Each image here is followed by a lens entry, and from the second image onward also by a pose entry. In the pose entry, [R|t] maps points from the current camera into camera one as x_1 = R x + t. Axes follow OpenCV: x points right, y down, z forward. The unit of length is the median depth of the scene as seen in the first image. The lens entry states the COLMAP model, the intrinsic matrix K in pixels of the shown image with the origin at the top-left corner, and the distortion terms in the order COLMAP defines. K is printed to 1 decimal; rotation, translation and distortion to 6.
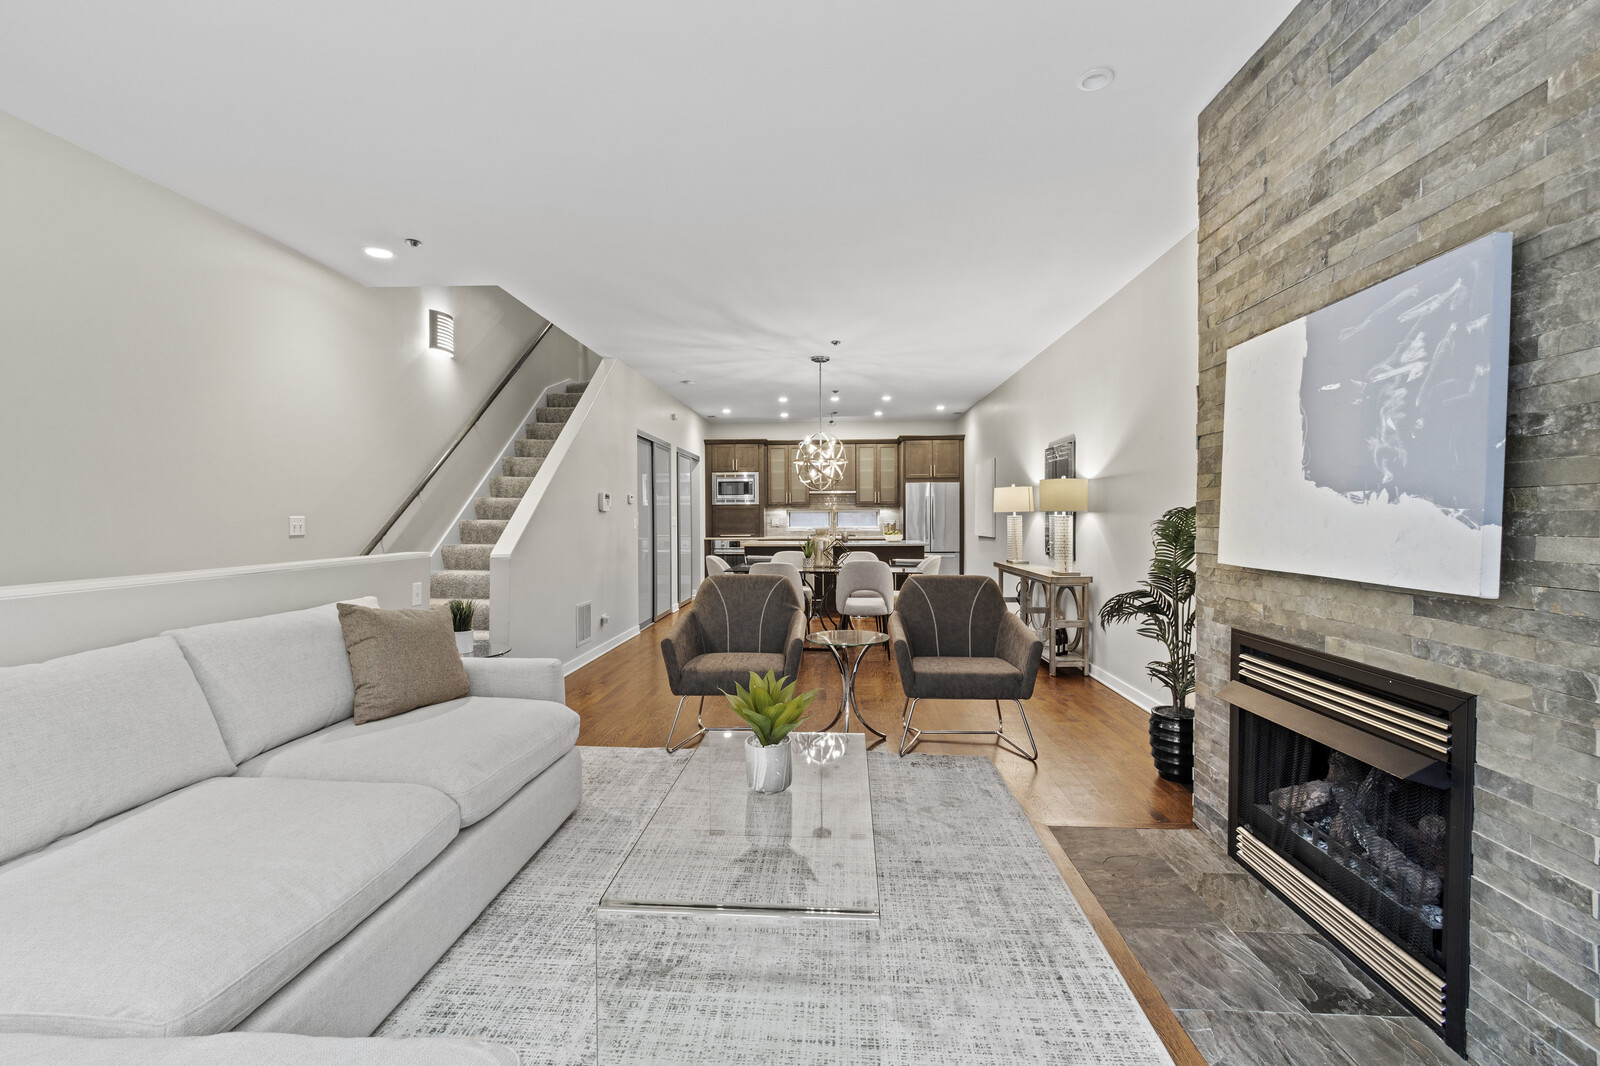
lens RADIAL K [[680.5, 0, 799.5], [0, 680.5, 527.9], [0, 0, 1]] dist [-0.004083, 0.000521]
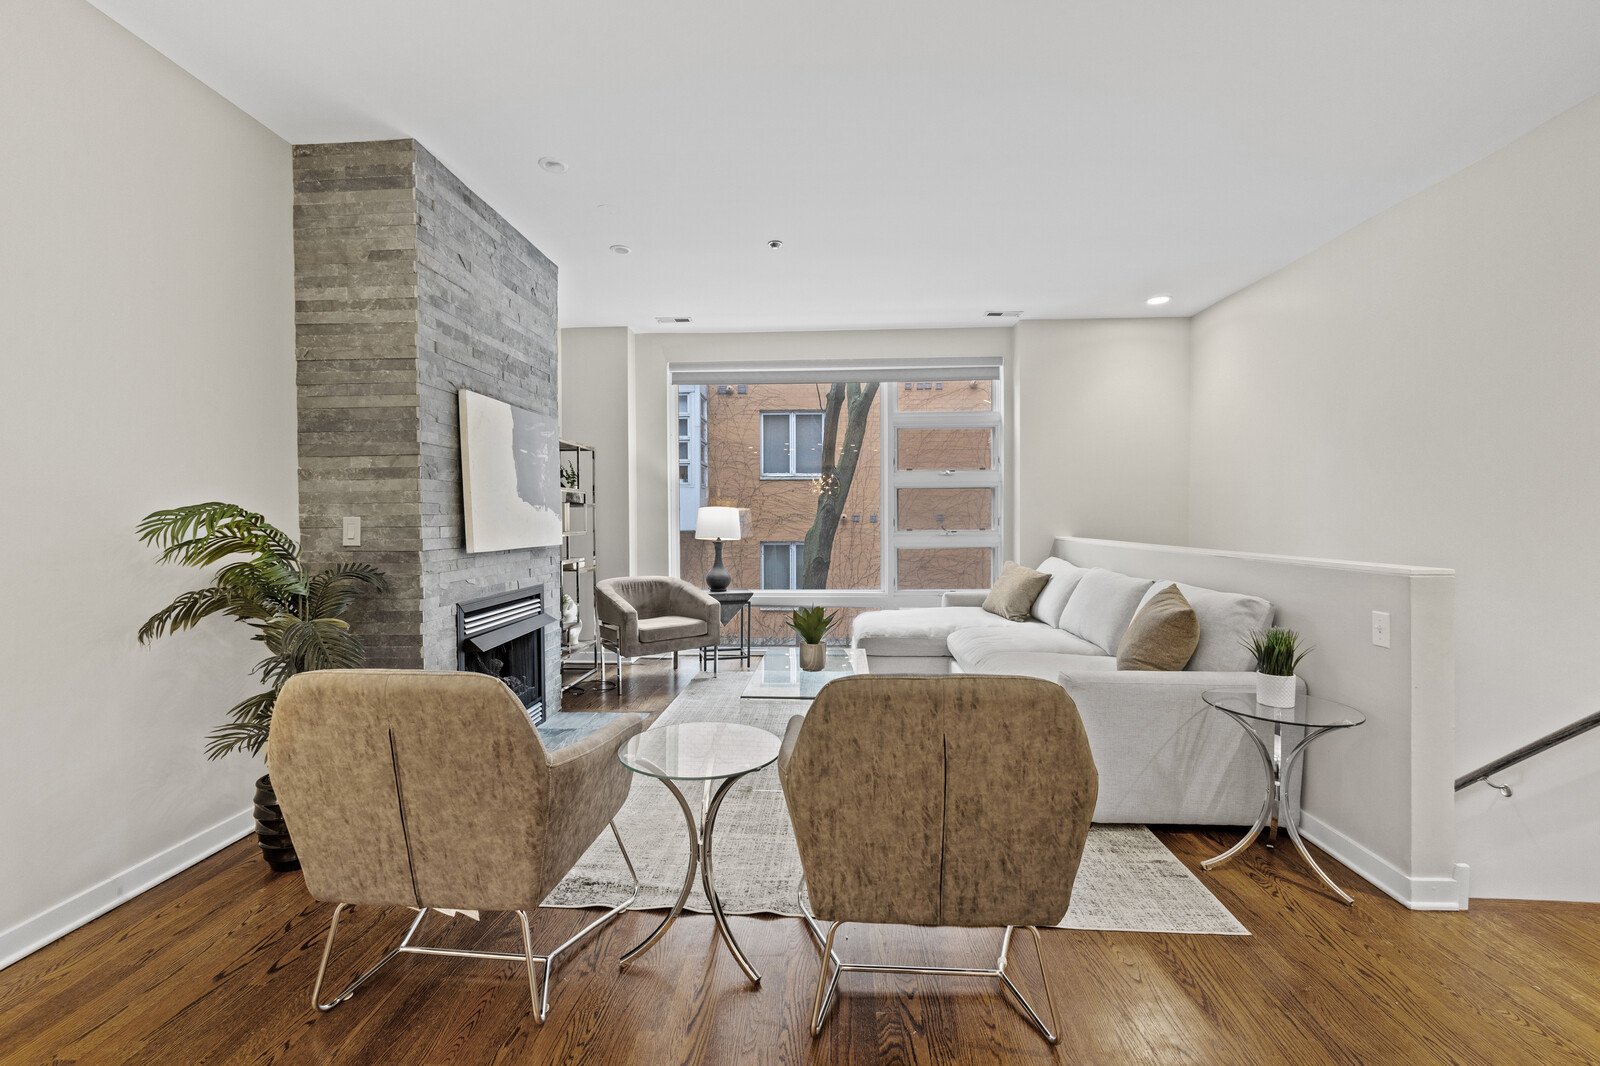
lens RADIAL K [[680.5, 0, 799.5], [0, 680.5, 527.9], [0, 0, 1]] dist [-0.004083, 0.000521]
pose [[-0.999969, 0.005339, -0.005729, -0.003232], [0.005143, 0.999419, 0.033687, -0.038303], [0.005906, 0.033656, -0.999416, 2.401343]]
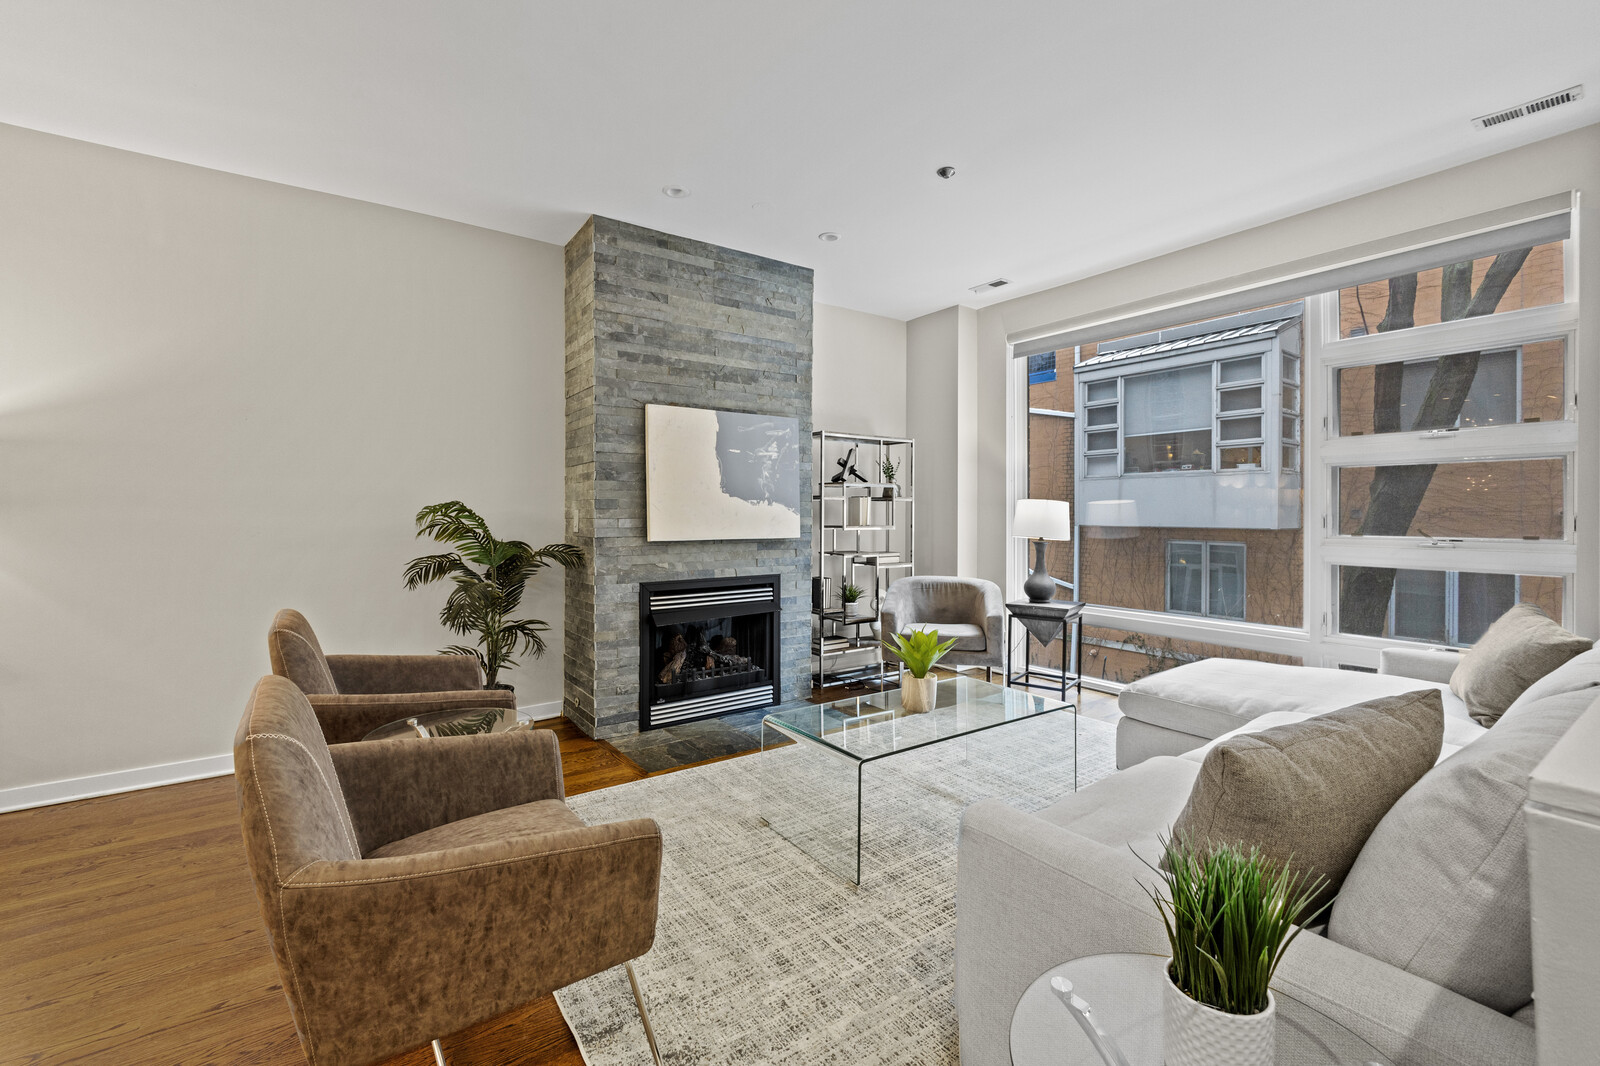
lens RADIAL K [[688.1, 0, 796.8], [0, 688.1, 509.0], [0, 0, 1]] dist [-0.005696, 0.000096]
pose [[-0.624670, 0.005059, 0.780872, -0.843215], [0.014115, 0.999889, 0.004813, -0.024400], [-0.780761, 0.014029, -0.624672, 1.782588]]
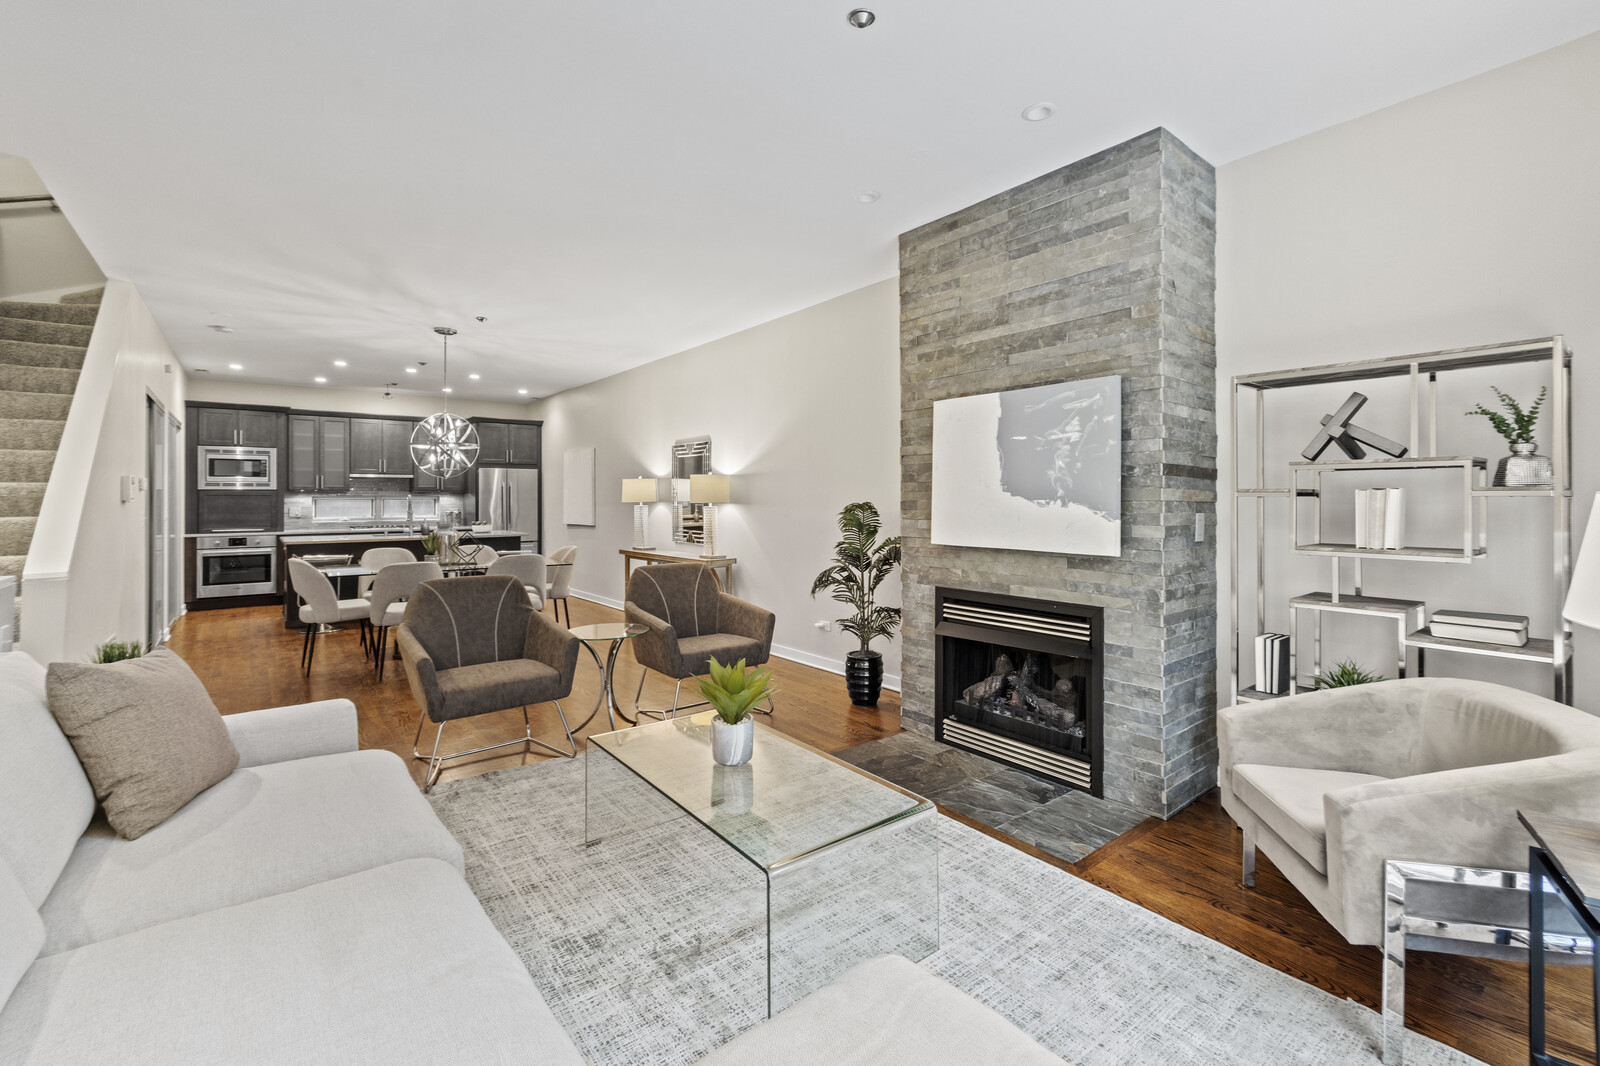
lens RADIAL K [[695.4, 0, 796.5], [0, 695.4, 490.7], [0, 0, 1]] dist [-0.005254, -0.000305]
pose [[0.751764, 0.008443, 0.659378, -0.634427], [0.011340, 0.999605, -0.025729, -0.029459], [-0.659334, 0.026819, 0.751371, 0.049918]]
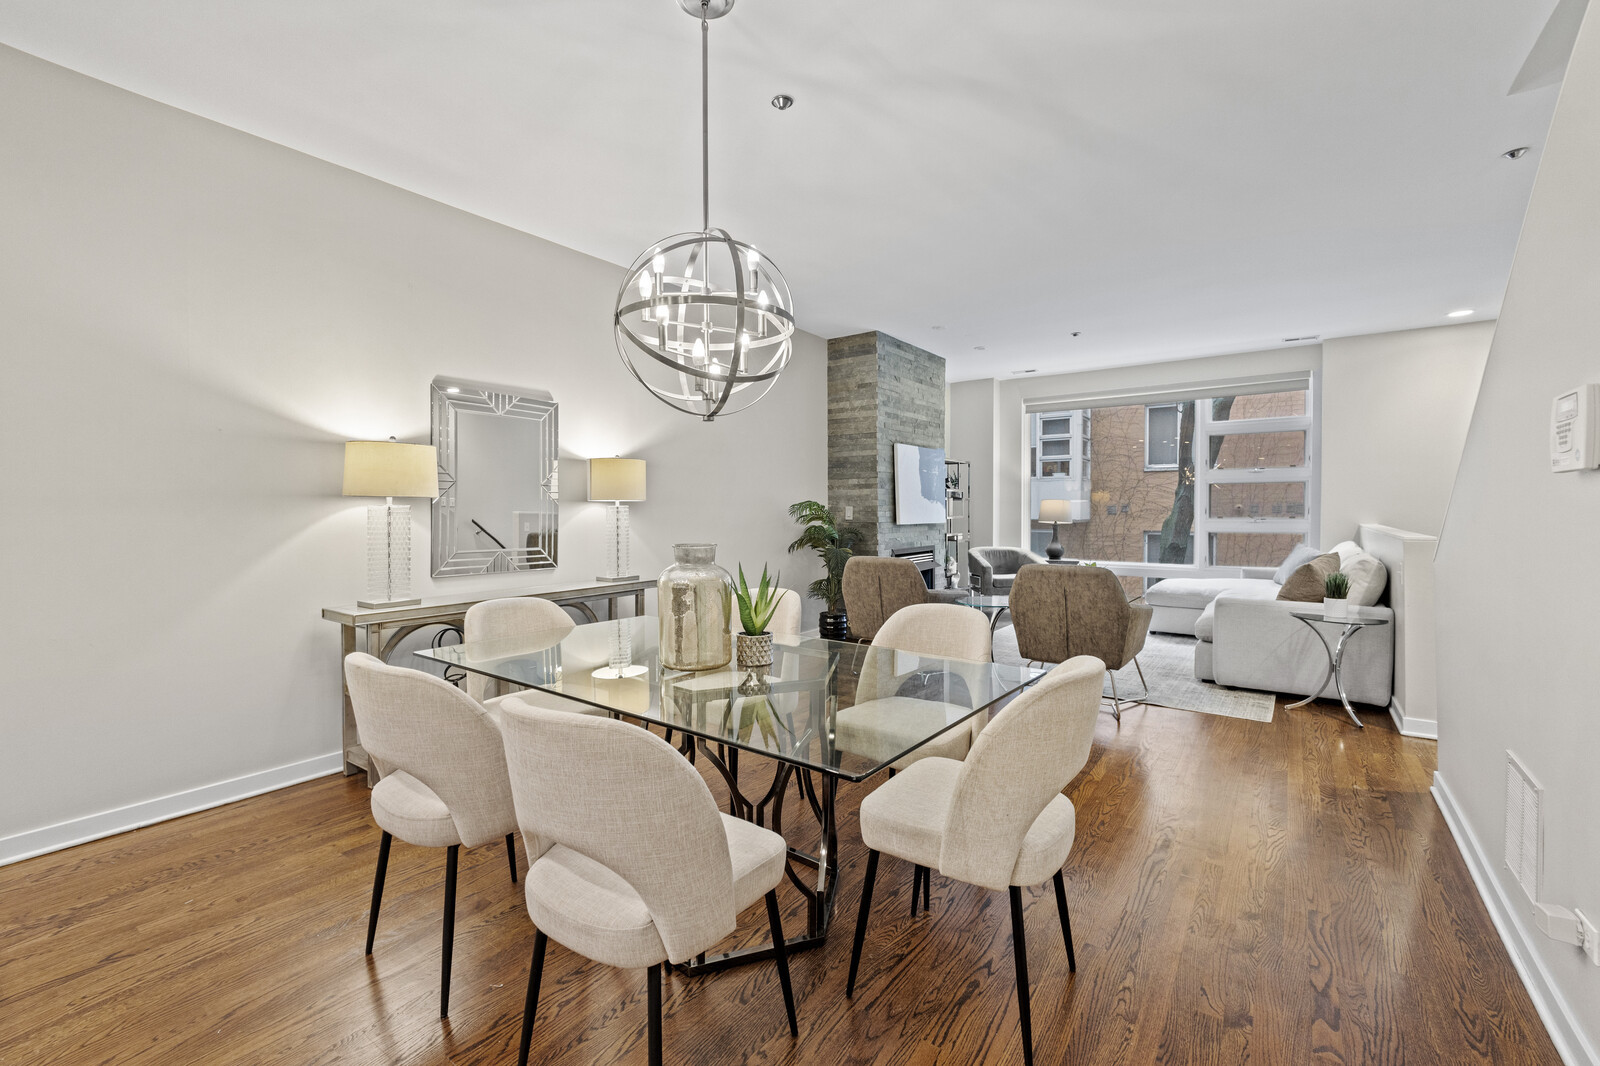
lens RADIAL K [[680.5, 0, 799.5], [0, 680.5, 527.9], [0, 0, 1]] dist [-0.004083, 0.000521]
pose [[-0.841569, -0.011575, 0.540026, -0.494852], [0.013334, 0.999021, 0.042193, -0.052865], [-0.539985, 0.042709, -0.840590, 3.554544]]
